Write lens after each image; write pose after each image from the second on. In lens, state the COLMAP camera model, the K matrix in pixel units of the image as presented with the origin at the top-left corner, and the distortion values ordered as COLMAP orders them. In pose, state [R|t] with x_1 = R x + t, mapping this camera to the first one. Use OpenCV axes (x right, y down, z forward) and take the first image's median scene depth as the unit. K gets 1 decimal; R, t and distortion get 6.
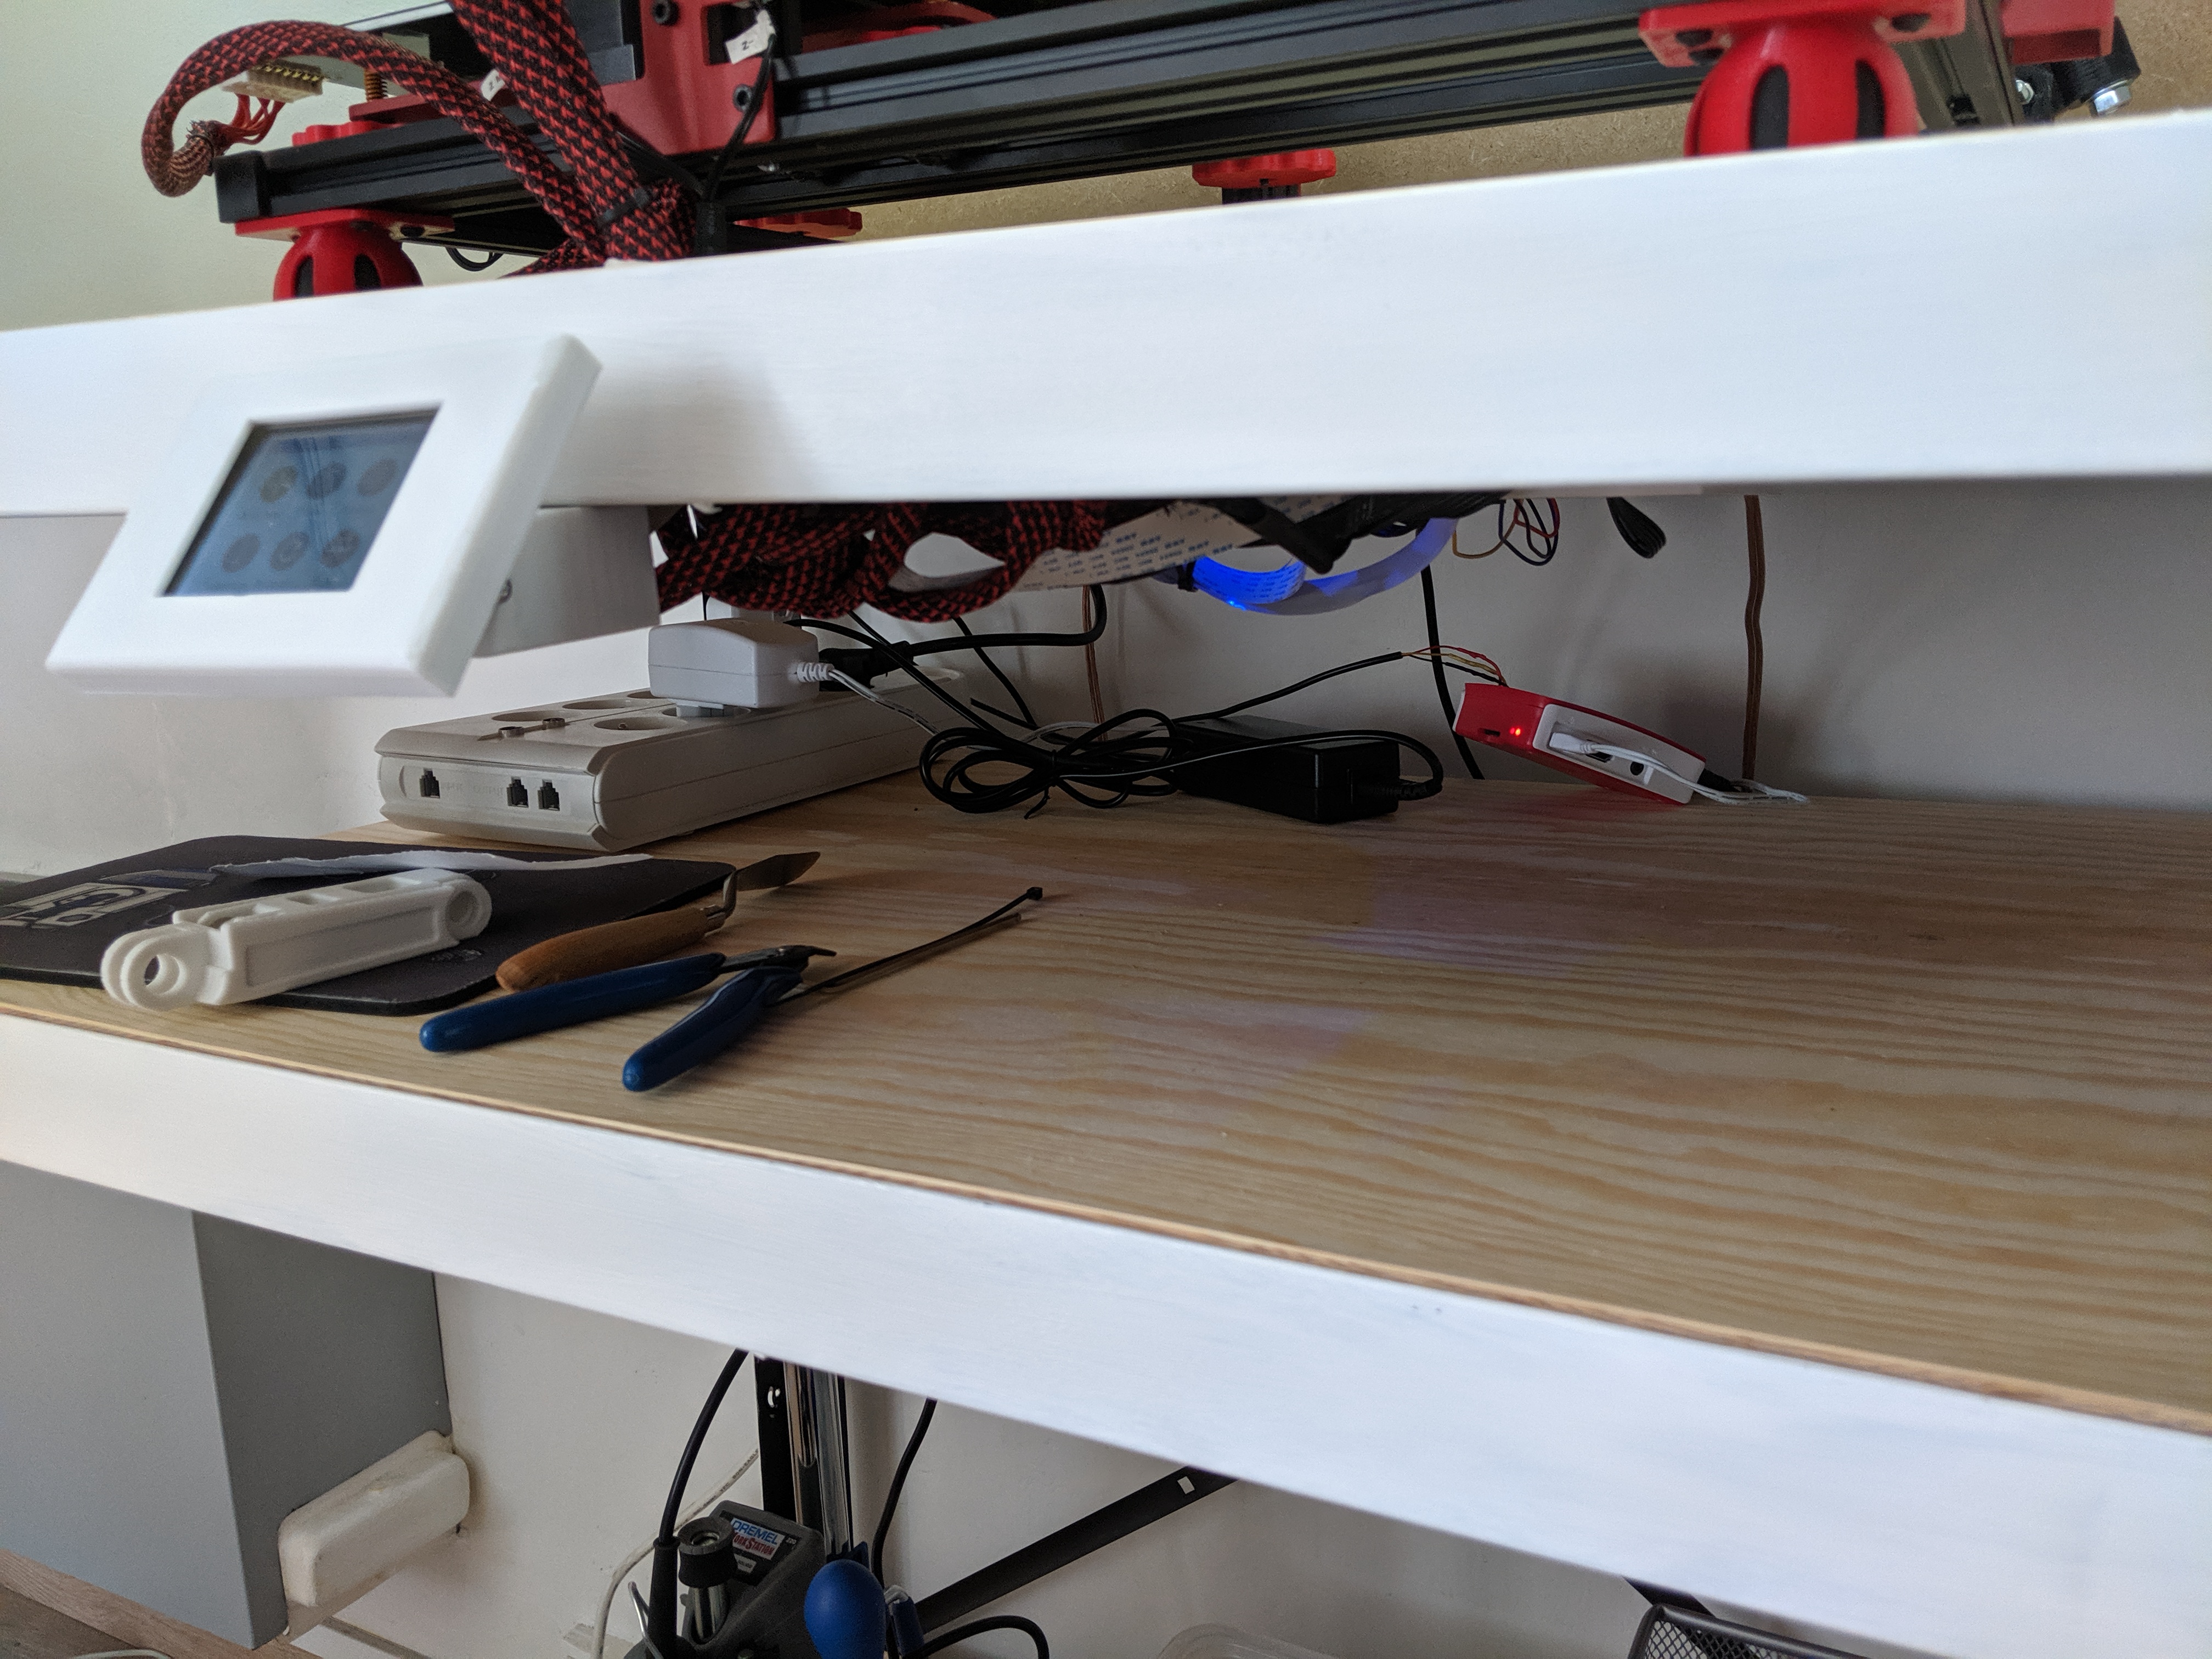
lens RADIAL K [[1784.0, 0, 1106.0], [0, 1784.0, 829.5], [0, 0, 1]] dist [0.110670, -0.256769]
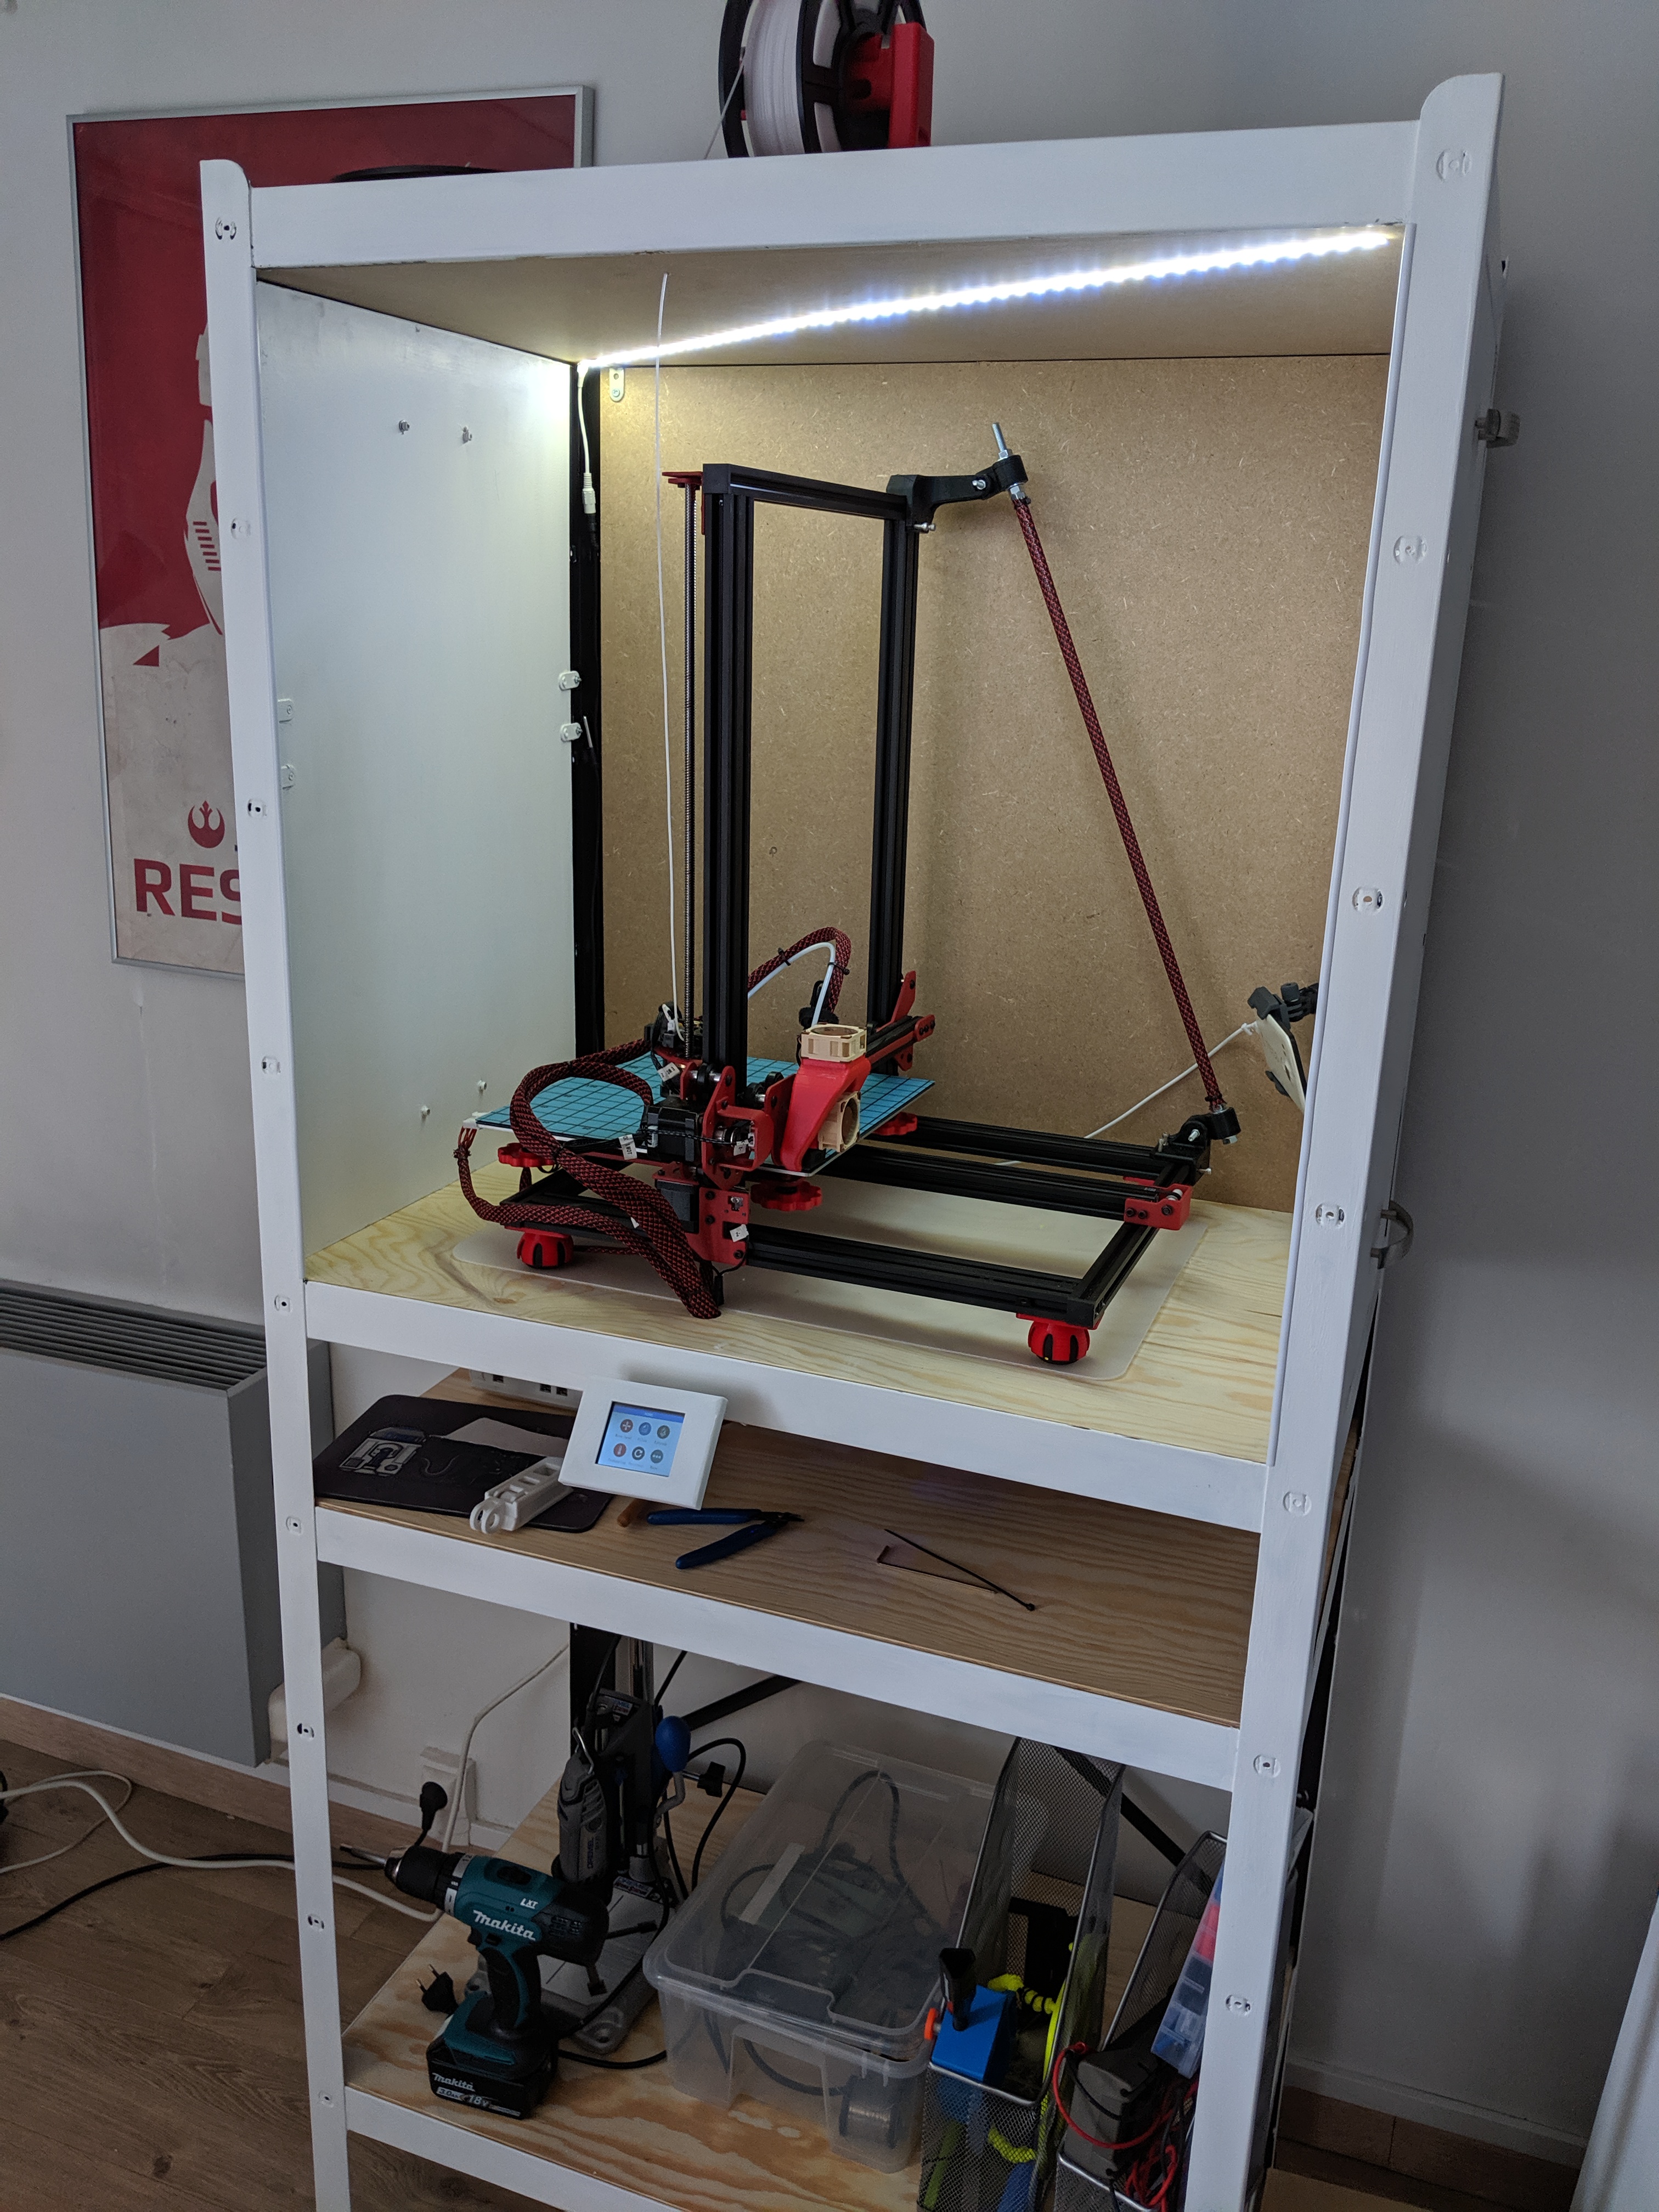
lens RADIAL K [[1784.0, 0, 847.0], [0, 1784.0, 1115.2], [0, 0, 1]] dist [0.110670, -0.256769]
pose [[0.989570, 0.028679, 0.141172, -0.393722], [-0.040818, 0.995642, 0.083855, -0.787437], [-0.138152, -0.088742, 0.986427, -1.722199]]
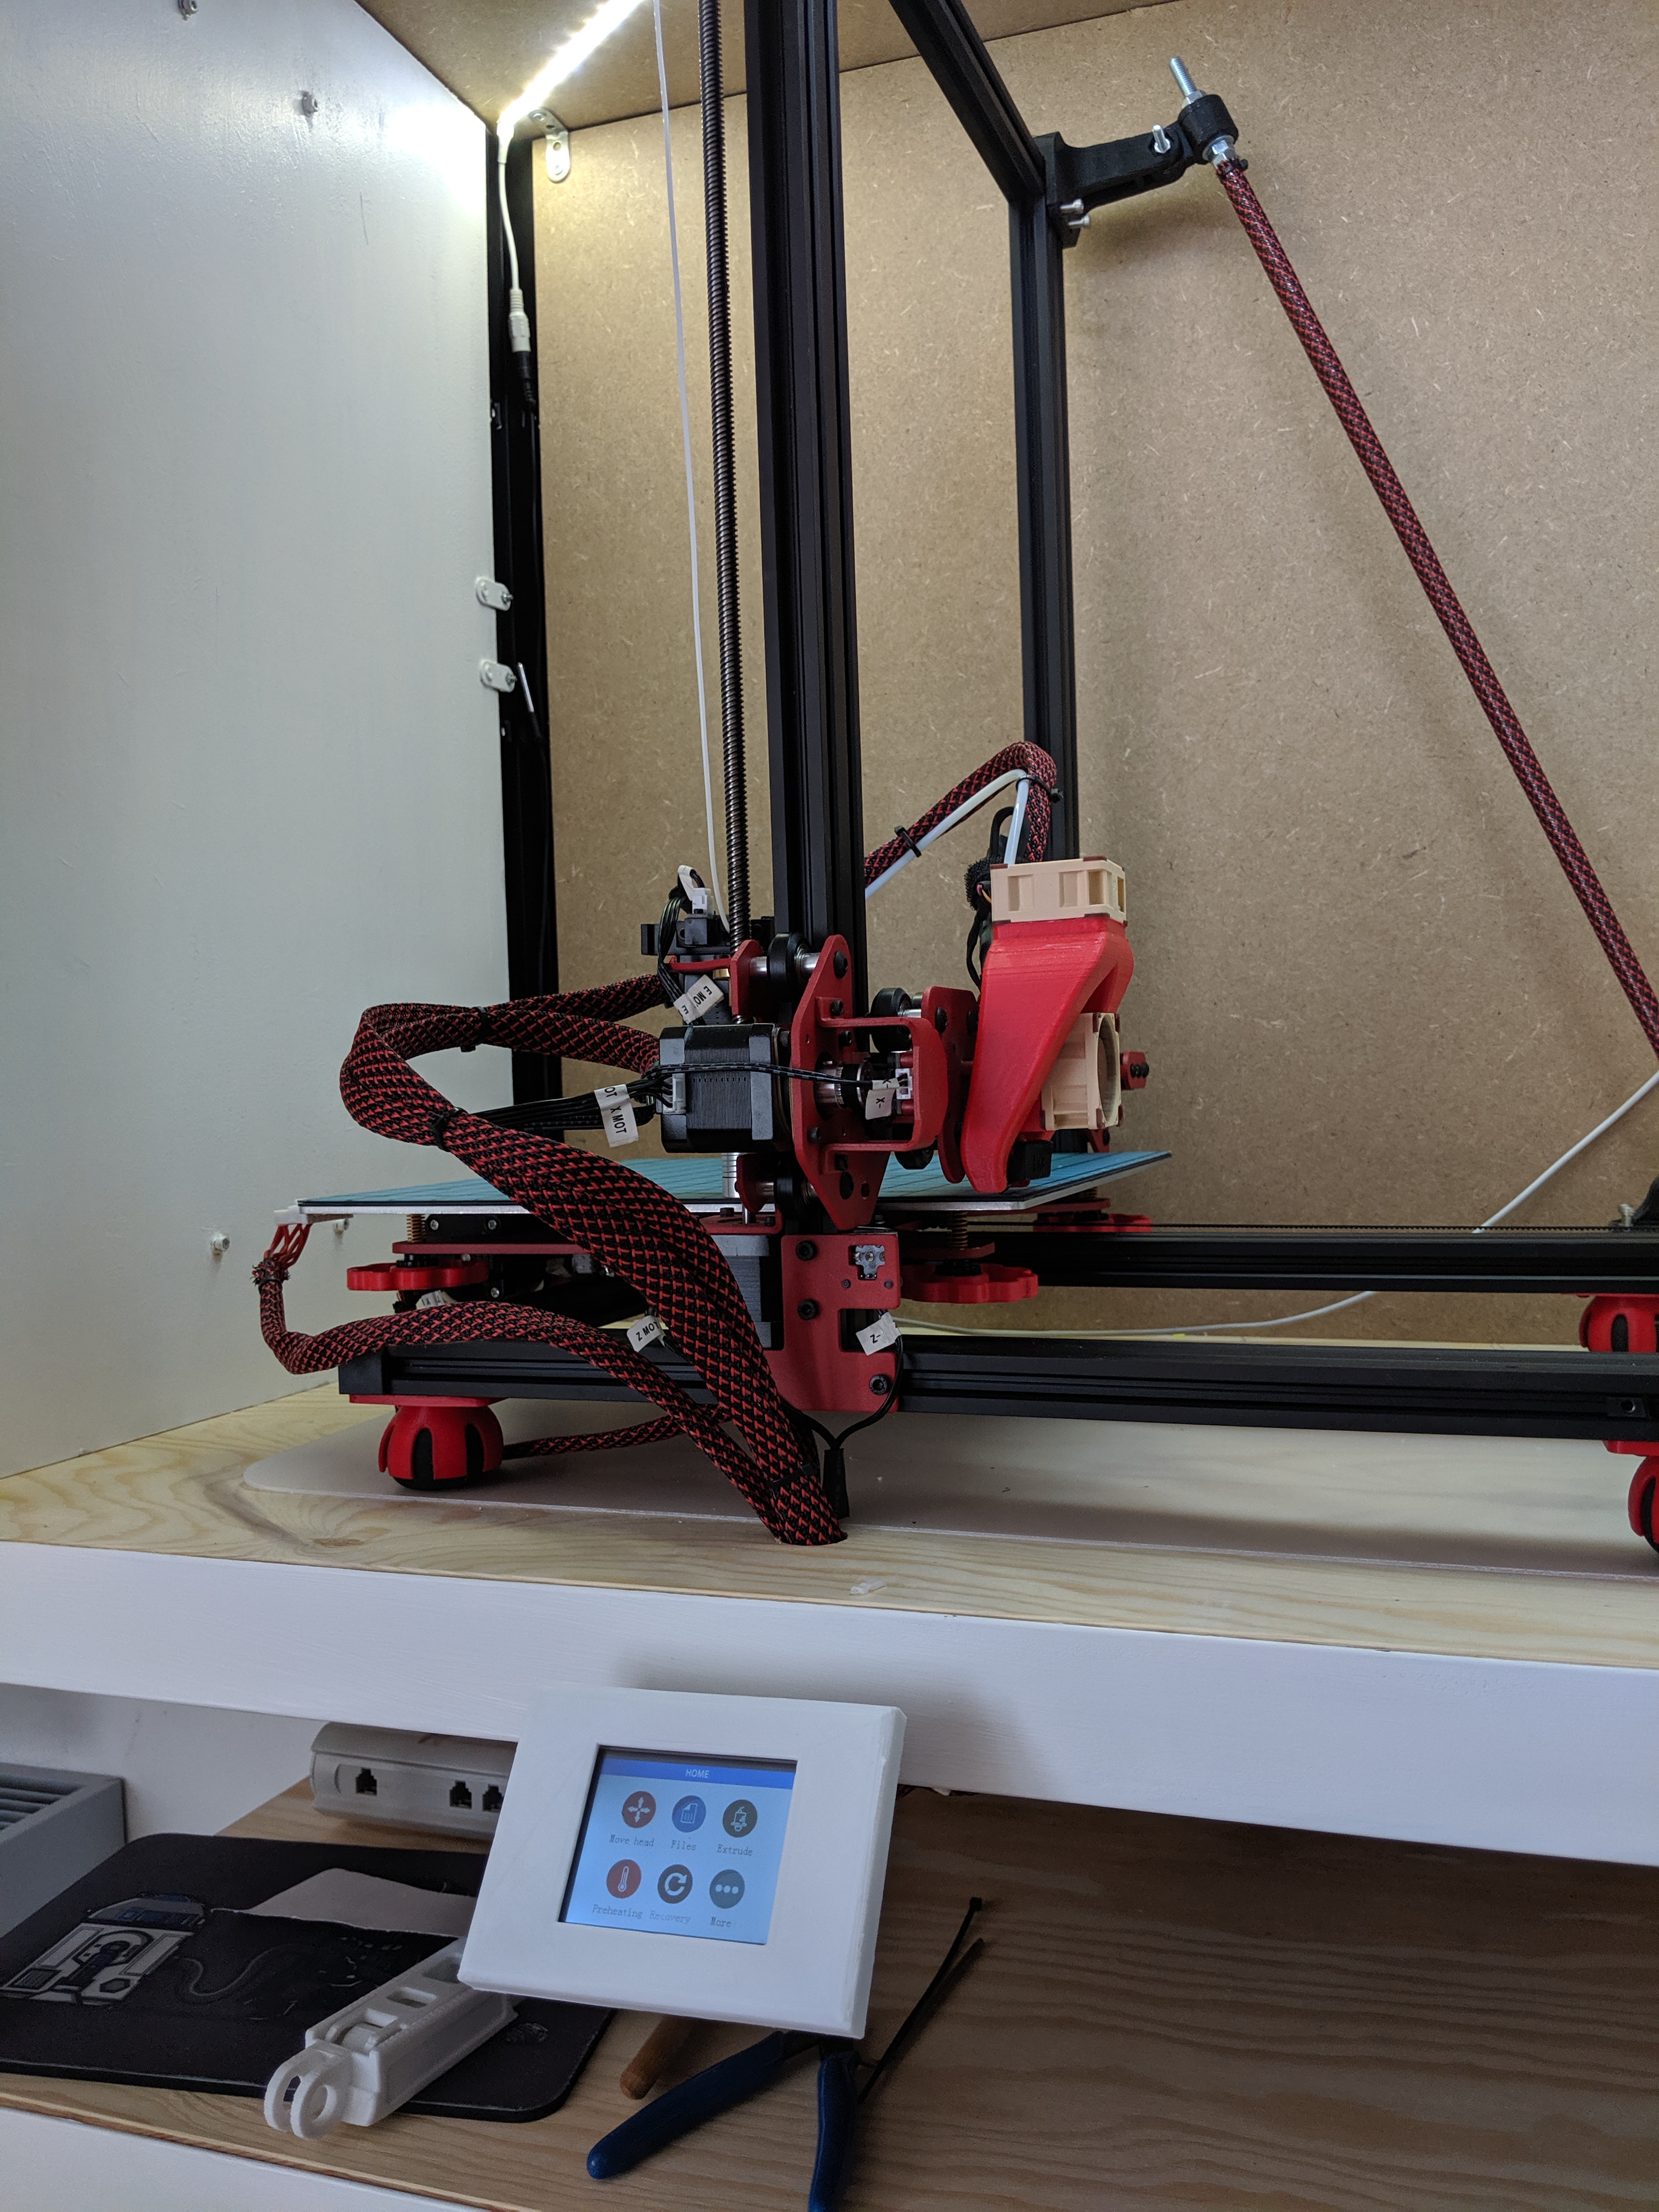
lens RADIAL K [[1799.7, 0, 843.8], [0, 1799.7, 1109.5], [0, 0, 1]] dist [0.029635, -0.095338]
pose [[0.988472, 0.001282, 0.151396, -0.370102], [0.025670, 0.984067, -0.175933, -0.326873], [-0.149210, 0.177791, 0.972690, -0.253218]]
